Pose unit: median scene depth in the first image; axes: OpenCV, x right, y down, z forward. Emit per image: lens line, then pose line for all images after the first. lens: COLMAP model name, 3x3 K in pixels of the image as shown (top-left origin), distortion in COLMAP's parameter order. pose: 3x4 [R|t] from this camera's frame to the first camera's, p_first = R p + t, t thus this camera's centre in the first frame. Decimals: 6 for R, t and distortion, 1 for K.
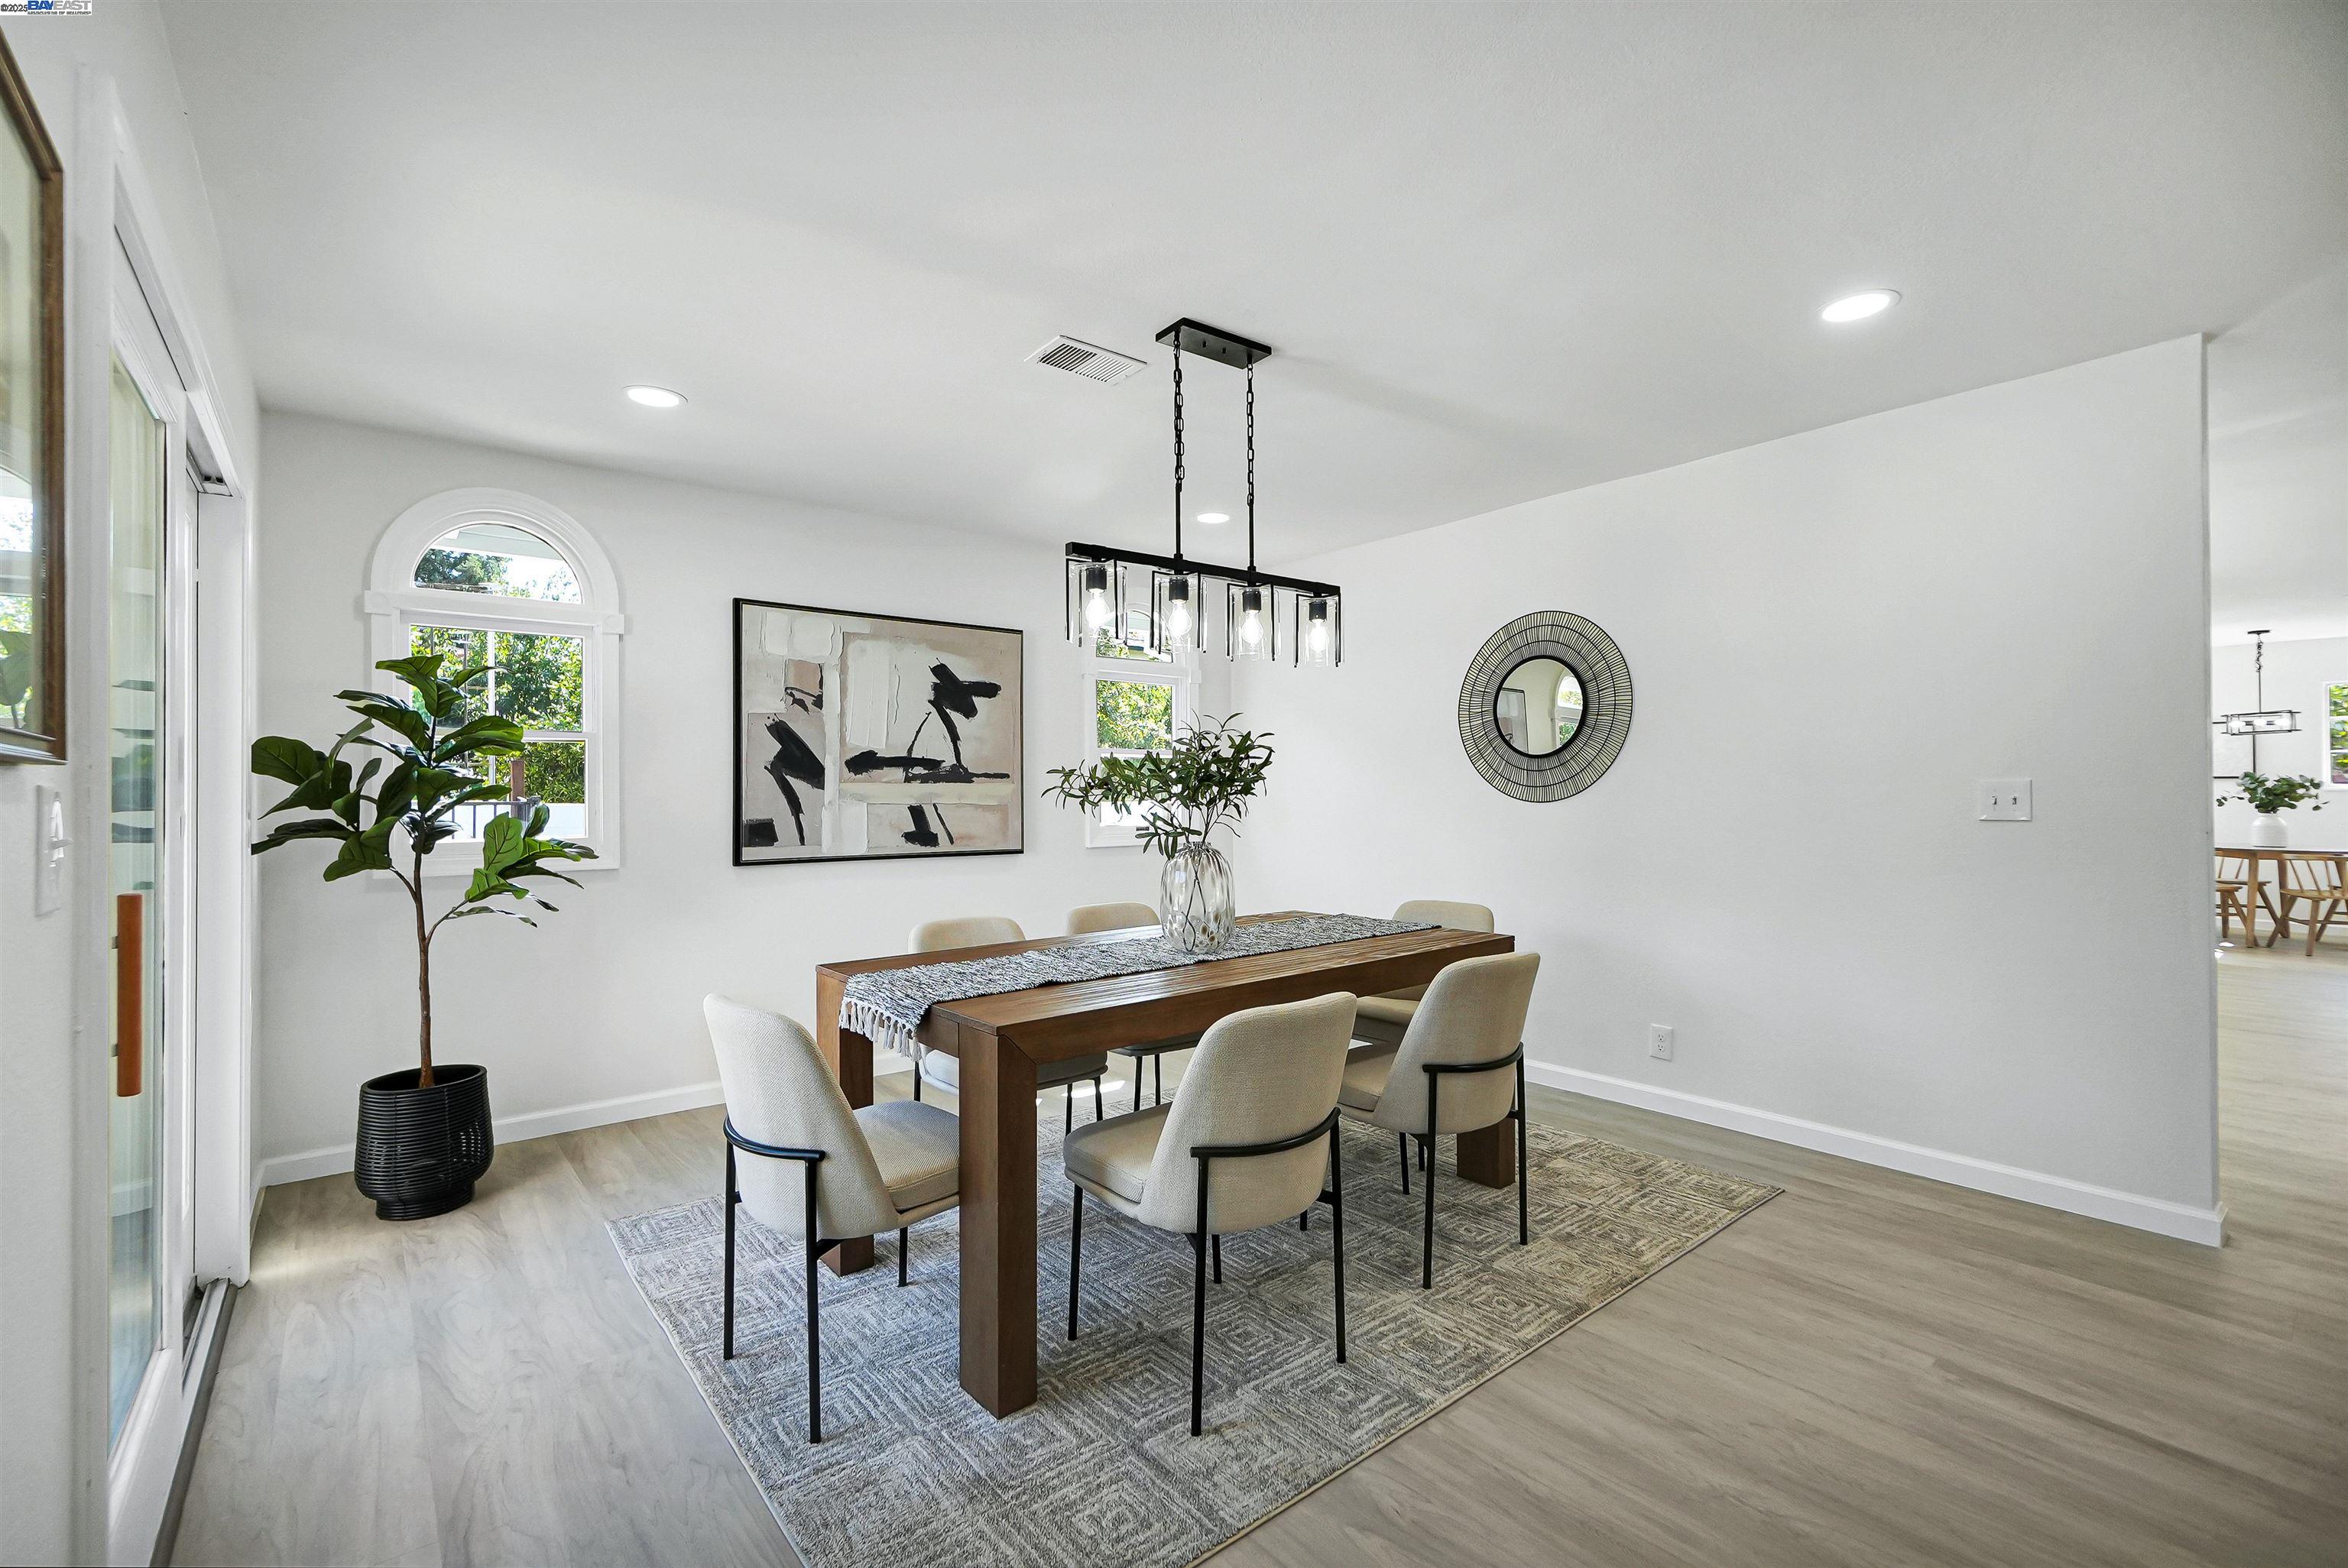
lens RADIAL K [[1021.0, 0, 1168.6], [0, 1021.0, 776.4], [0, 0, 1]] dist [-0.010246, 0.006476]
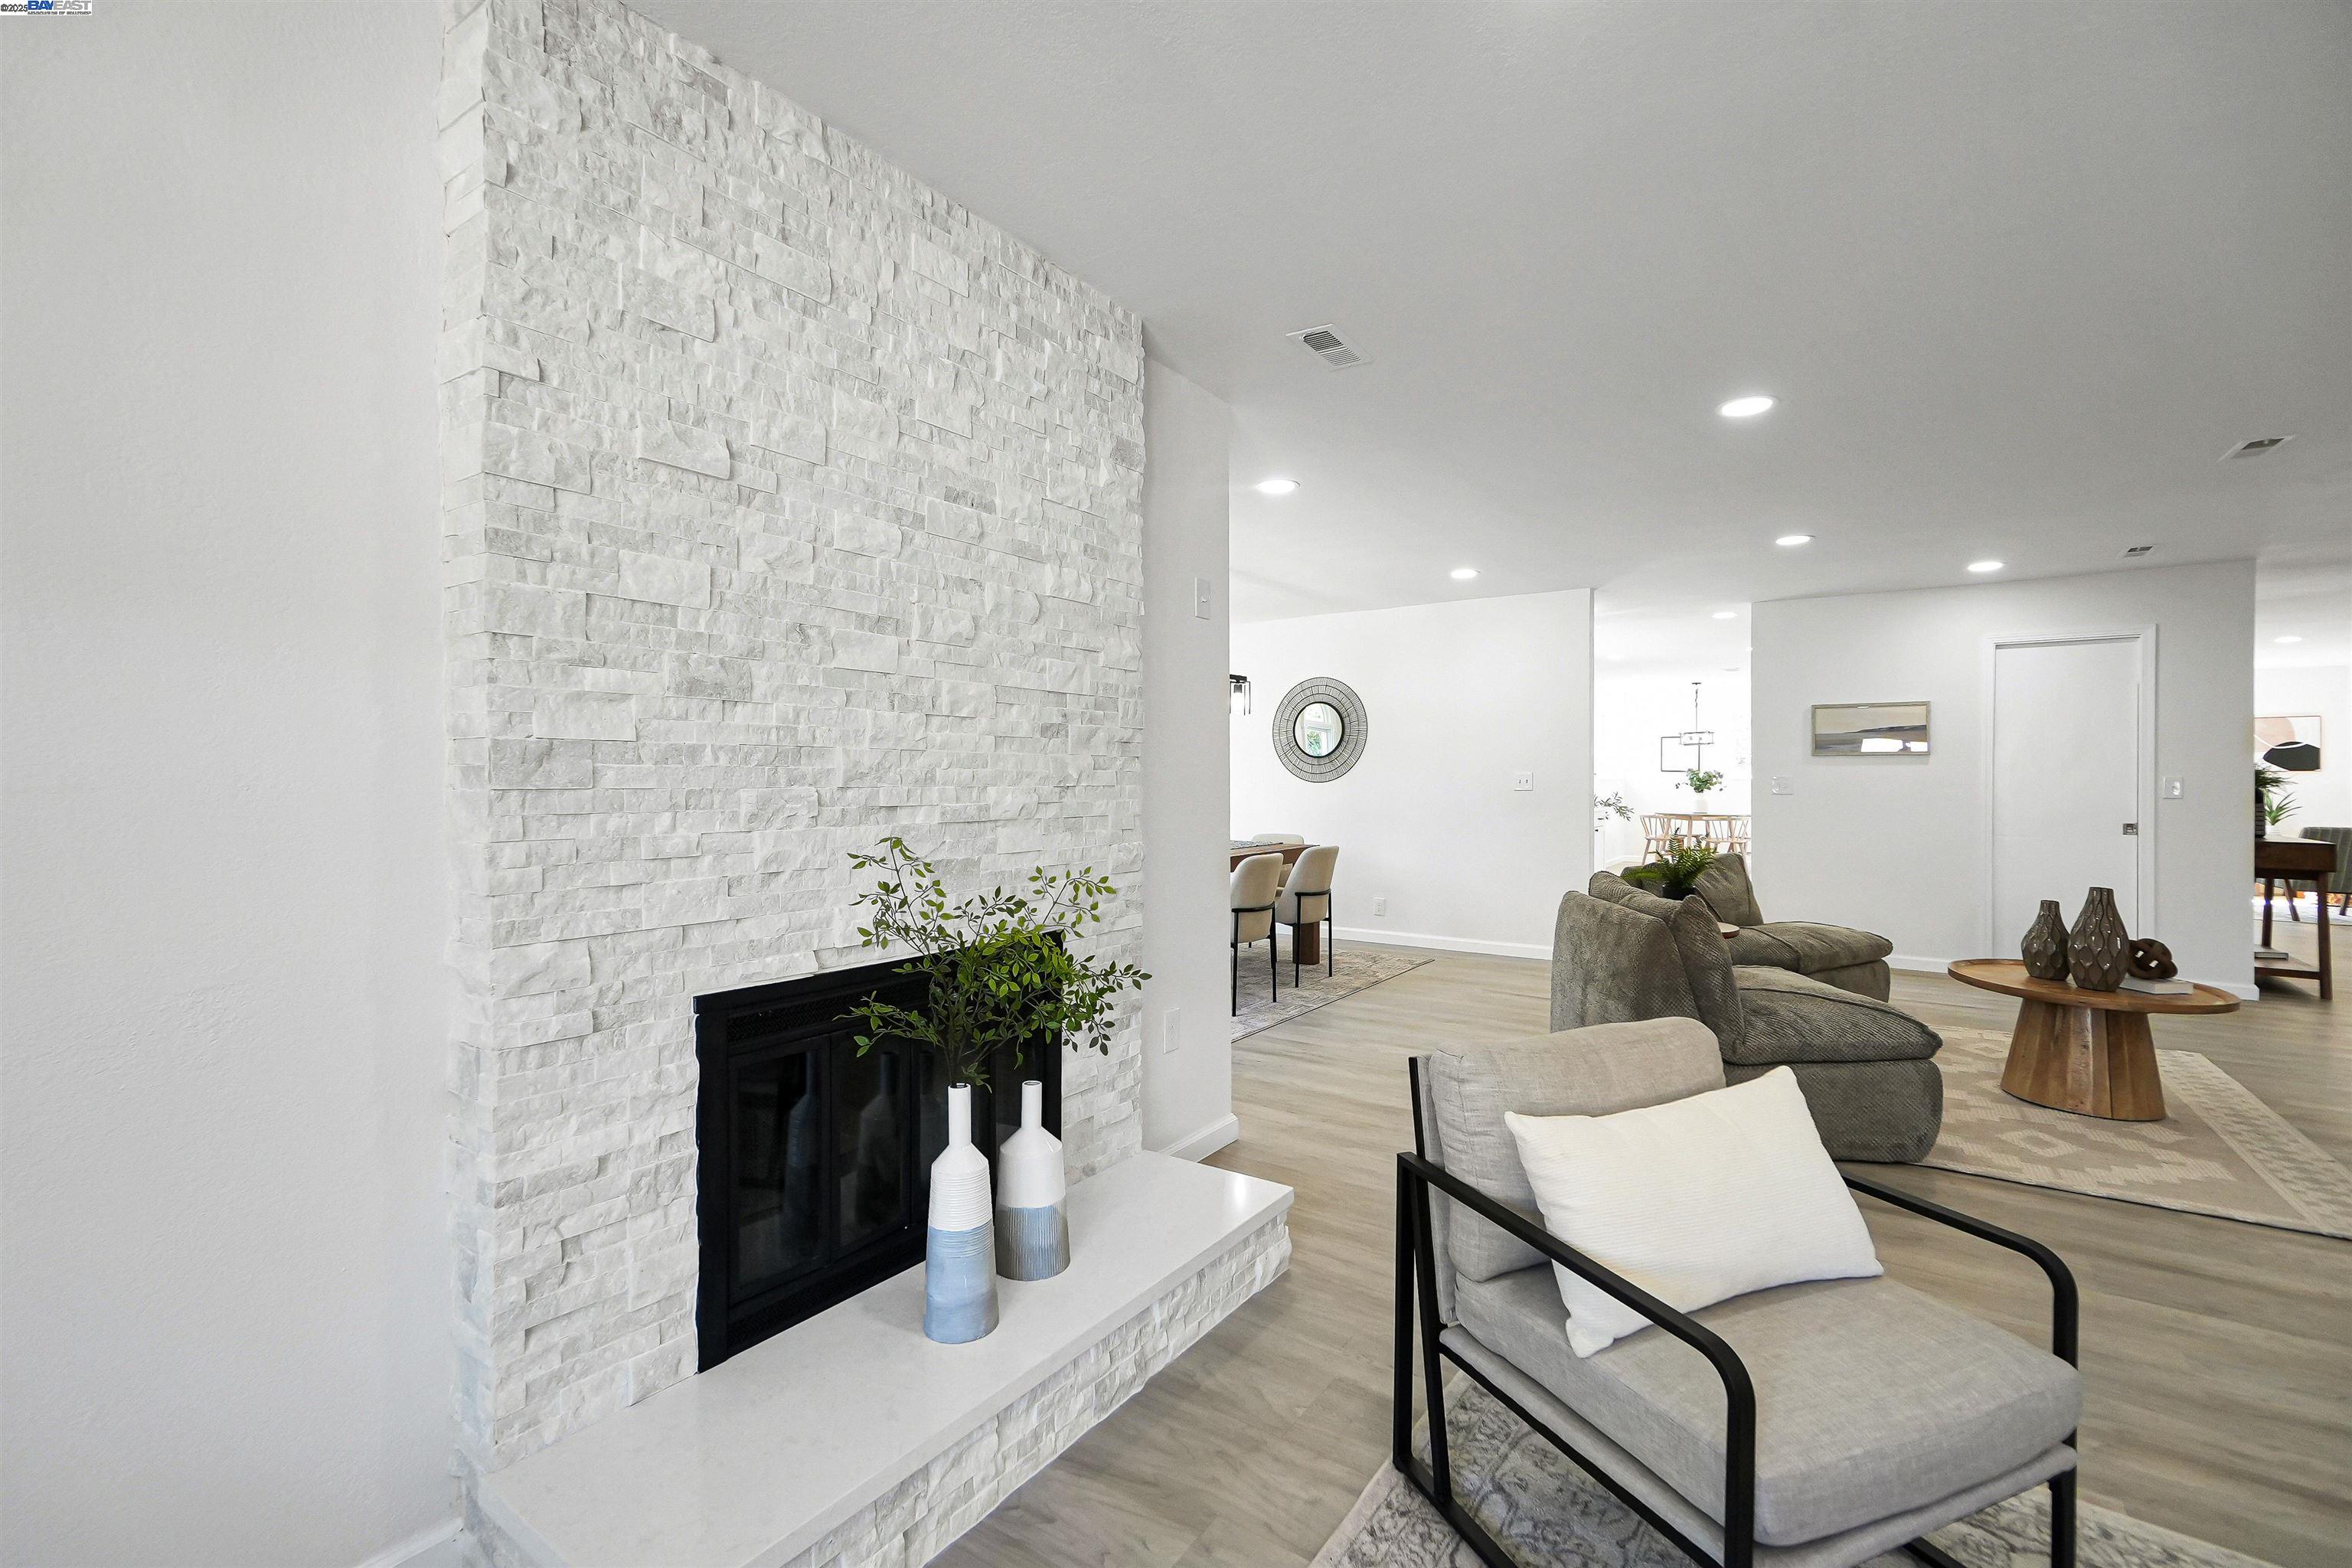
lens RADIAL K [[1022.8, 0, 1170.6], [0, 1022.8, 776.4], [0, 0, 1]] dist [-0.010246, 0.006476]
pose [[0.960883, 0.004027, 0.276925, -0.417018], [-0.006952, 0.999930, 0.009581, -0.001181], [-0.276867, -0.011131, 0.960844, -0.719848]]
